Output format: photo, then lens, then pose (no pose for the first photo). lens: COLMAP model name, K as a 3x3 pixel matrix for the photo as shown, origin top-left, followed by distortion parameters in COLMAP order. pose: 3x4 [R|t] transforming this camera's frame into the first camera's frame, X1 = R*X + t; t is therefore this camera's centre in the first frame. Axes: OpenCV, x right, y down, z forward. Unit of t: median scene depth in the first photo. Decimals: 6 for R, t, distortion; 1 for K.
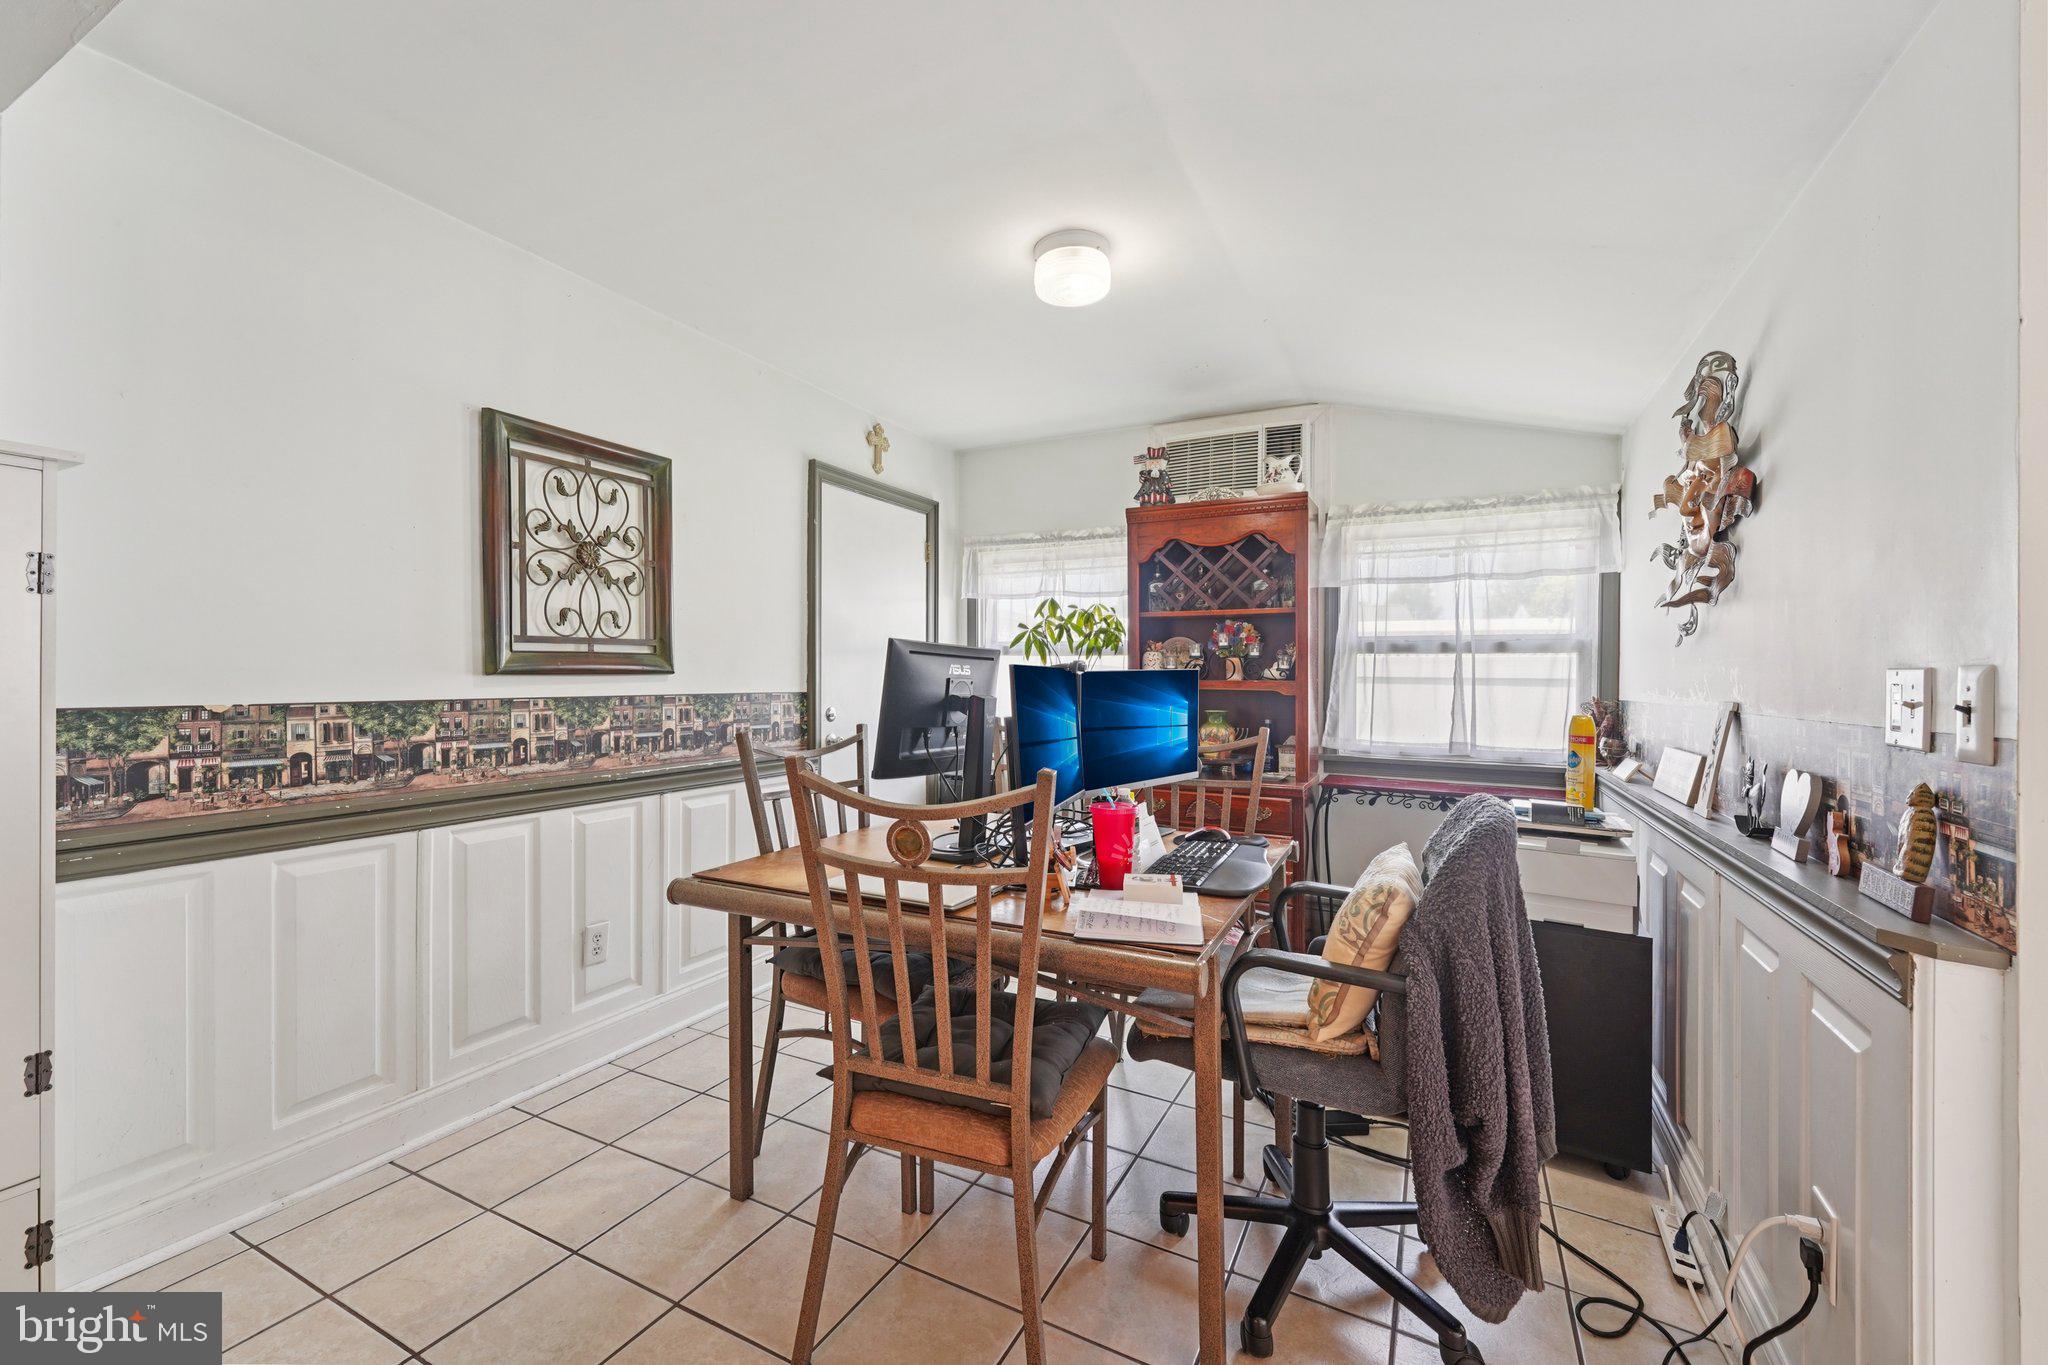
lens RADIAL K [[827.5, 0, 1024.0], [0, 827.5, 682.5], [0, 0, 1]] dist [-0.047184, 0.000013]
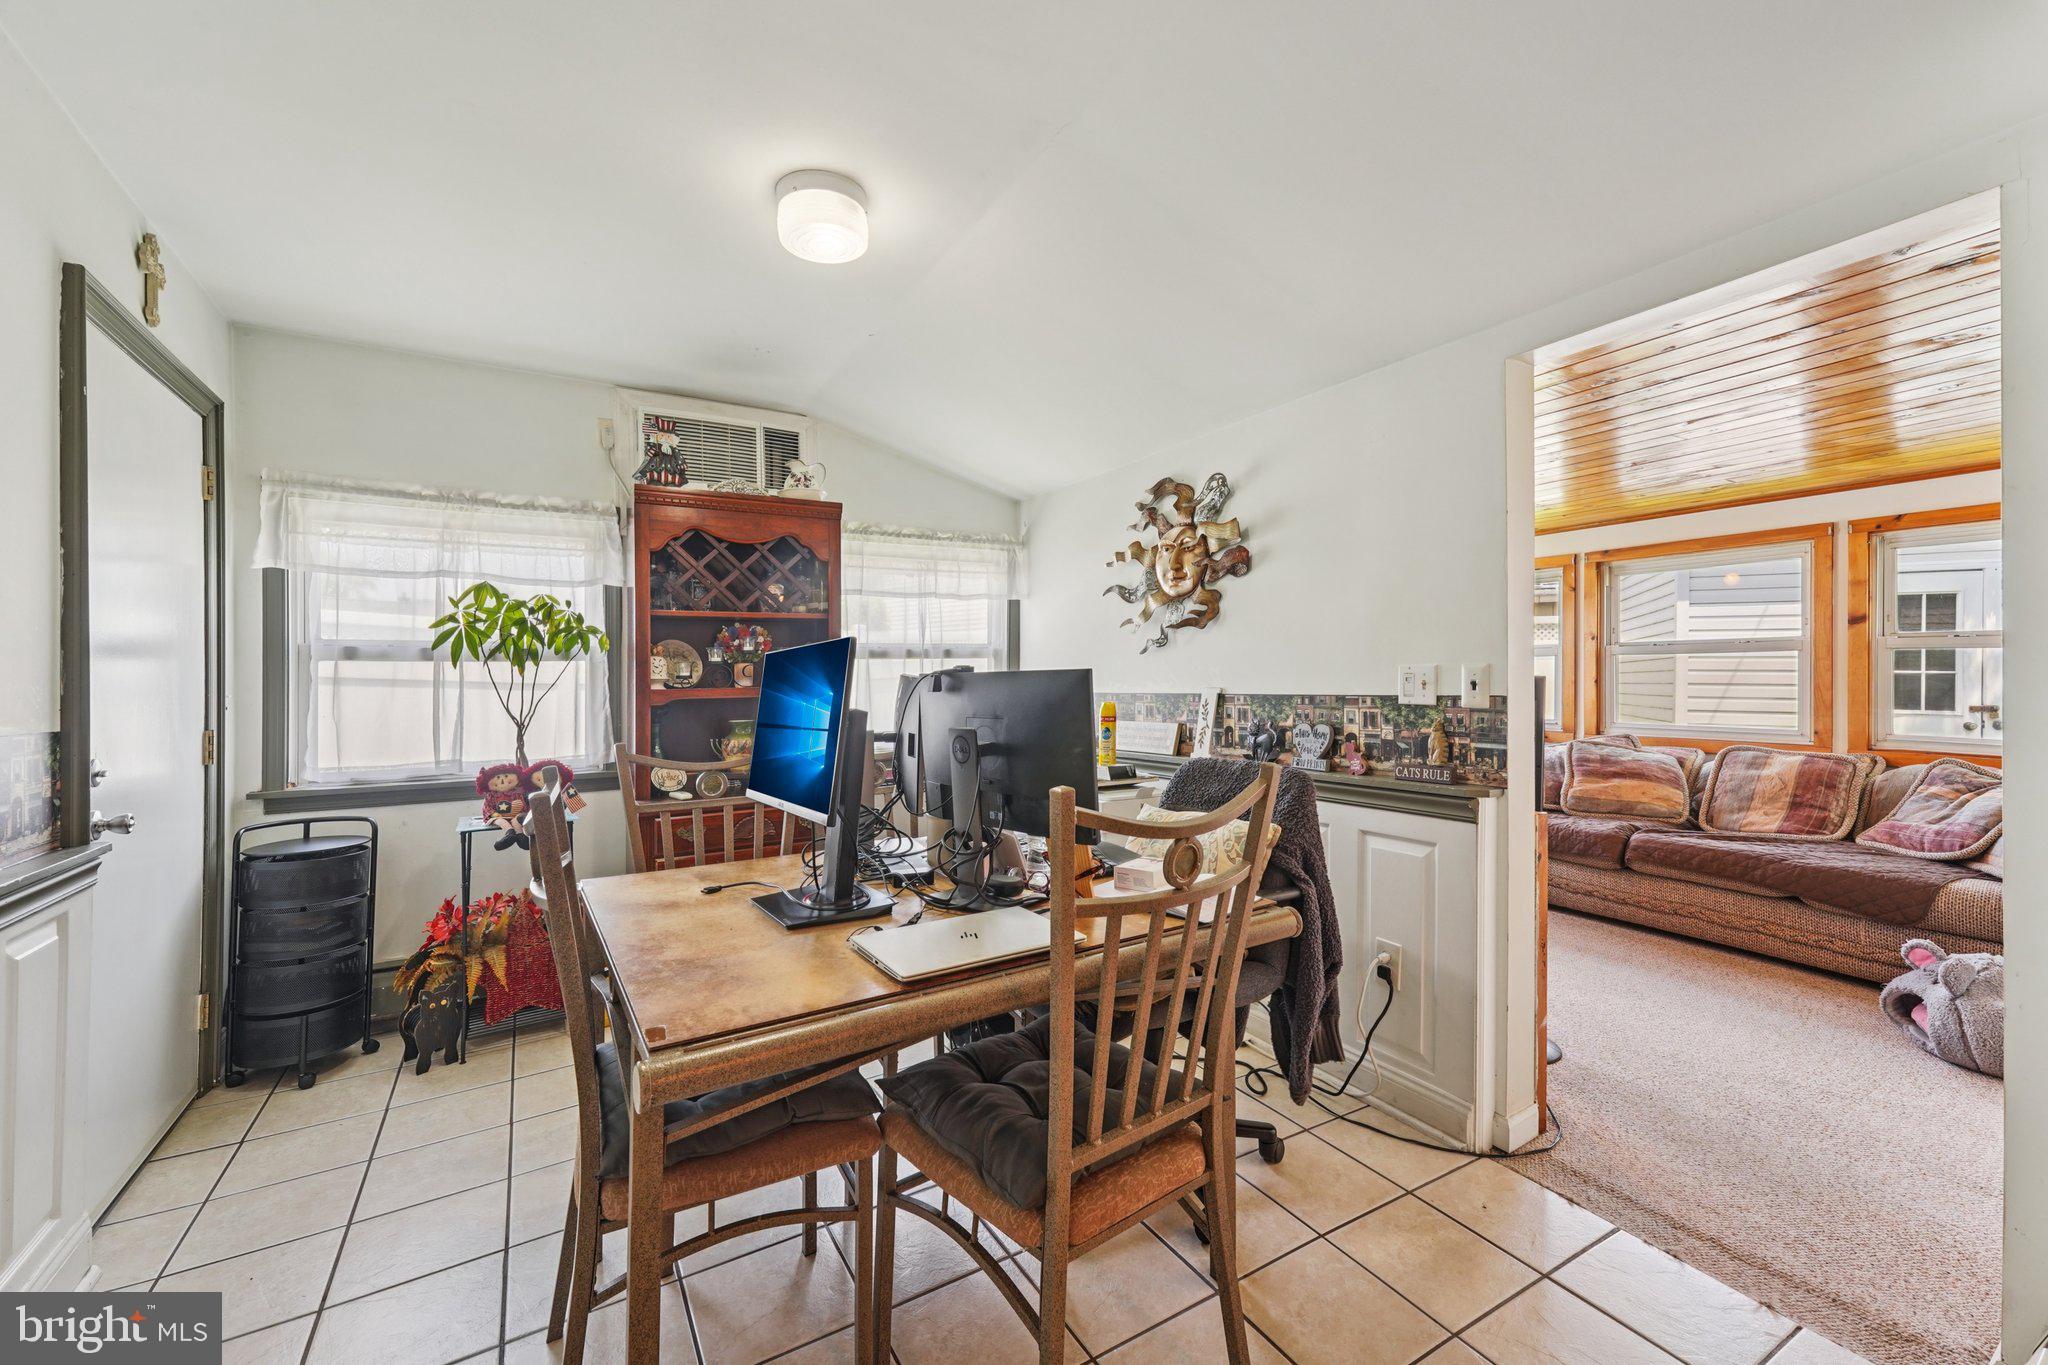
lens RADIAL K [[836.3, 0, 1018.7], [0, 836.3, 672.8], [0, 0, 1]] dist [0.037671, -0.012928]
pose [[0.506344, -0.008153, 0.862293, -0.426809], [0.031401, 0.999466, -0.008988, -0.000062], [-0.861760, 0.031628, 0.506329, 0.248068]]
